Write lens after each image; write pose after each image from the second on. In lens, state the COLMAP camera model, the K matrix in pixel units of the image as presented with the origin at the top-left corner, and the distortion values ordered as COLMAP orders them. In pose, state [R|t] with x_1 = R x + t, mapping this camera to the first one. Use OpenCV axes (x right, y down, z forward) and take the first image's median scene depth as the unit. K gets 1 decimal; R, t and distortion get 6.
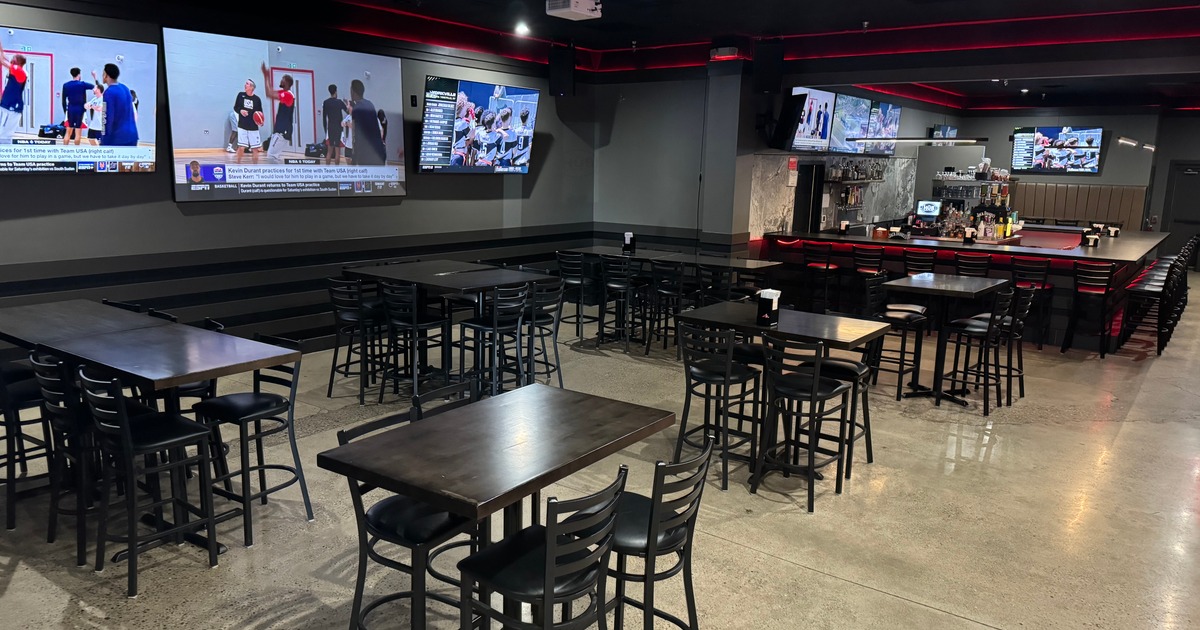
lens RADIAL K [[851.3, 0, 600.0], [0, 851.3, 315.0], [0, 0, 1]] dist [-0.003968, -0.001925]
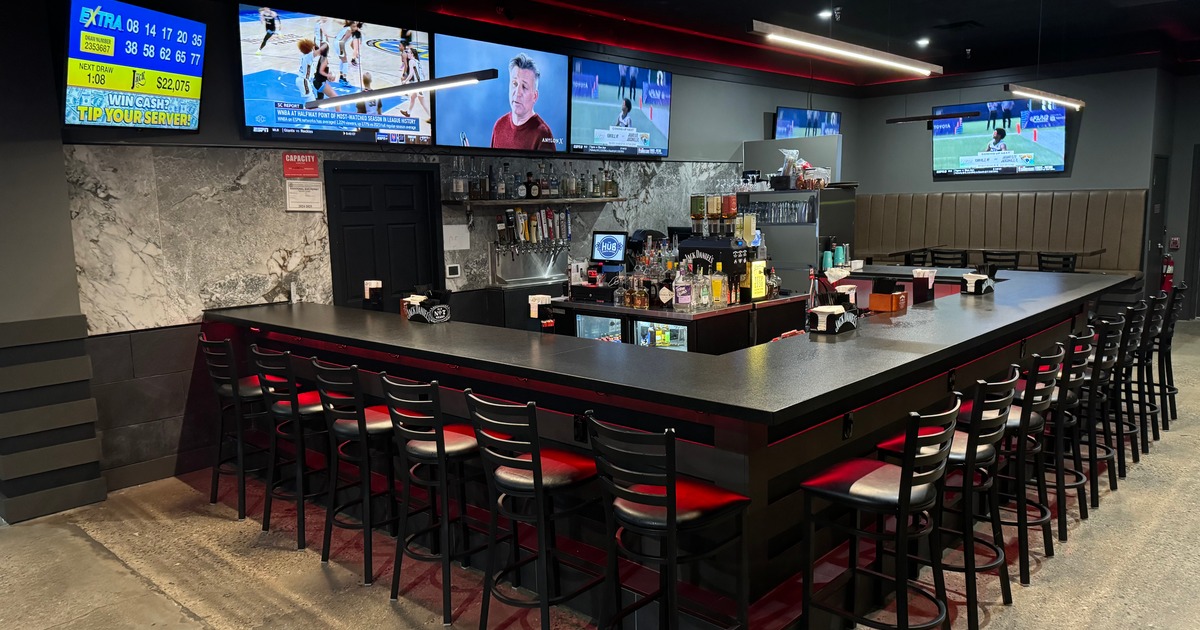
lens RADIAL K [[851.6, 0, 600.0], [0, 851.6, 315.0], [0, 0, 1]] dist [0.051947, -0.000499]
pose [[0.995371, -0.022879, -0.093345, 0.405447], [0.019298, 0.999049, -0.039088, -0.059913], [0.094151, 0.037106, 0.994866, 0.453279]]
